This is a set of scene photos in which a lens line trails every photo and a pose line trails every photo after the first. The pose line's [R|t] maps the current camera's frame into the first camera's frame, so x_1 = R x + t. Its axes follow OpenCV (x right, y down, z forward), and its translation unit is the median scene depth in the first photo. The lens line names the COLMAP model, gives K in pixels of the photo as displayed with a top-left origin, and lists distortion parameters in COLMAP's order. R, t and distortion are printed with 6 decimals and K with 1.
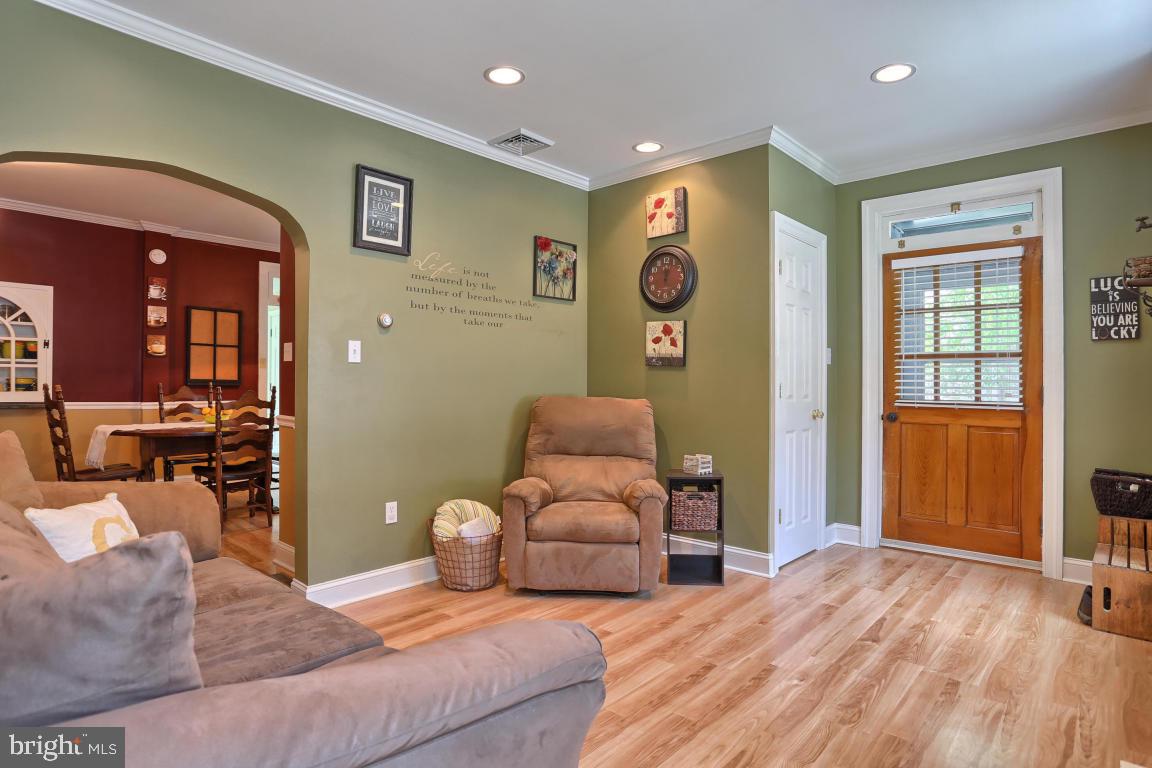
lens RADIAL K [[608.9, 0, 574.1], [0, 608.9, 364.0], [0, 0, 1]] dist [-0.049510, 0.016054]
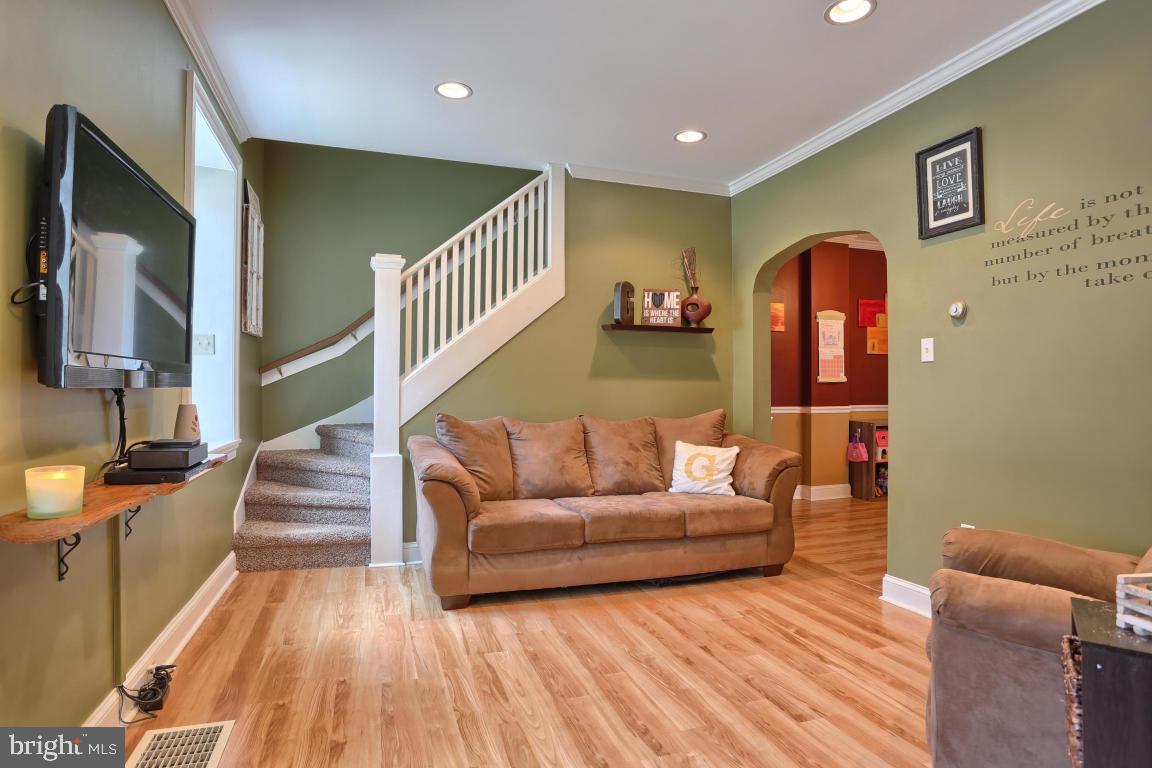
lens RADIAL K [[608.9, 0, 586.2], [0, 608.9, 377.7], [0, 0, 1]] dist [-0.049510, 0.016054]
pose [[-0.466345, -0.026760, -0.884198, 0.633400], [0.021717, 0.998895, -0.041685, 0.044264], [0.884336, -0.038642, -0.465249, 0.861829]]
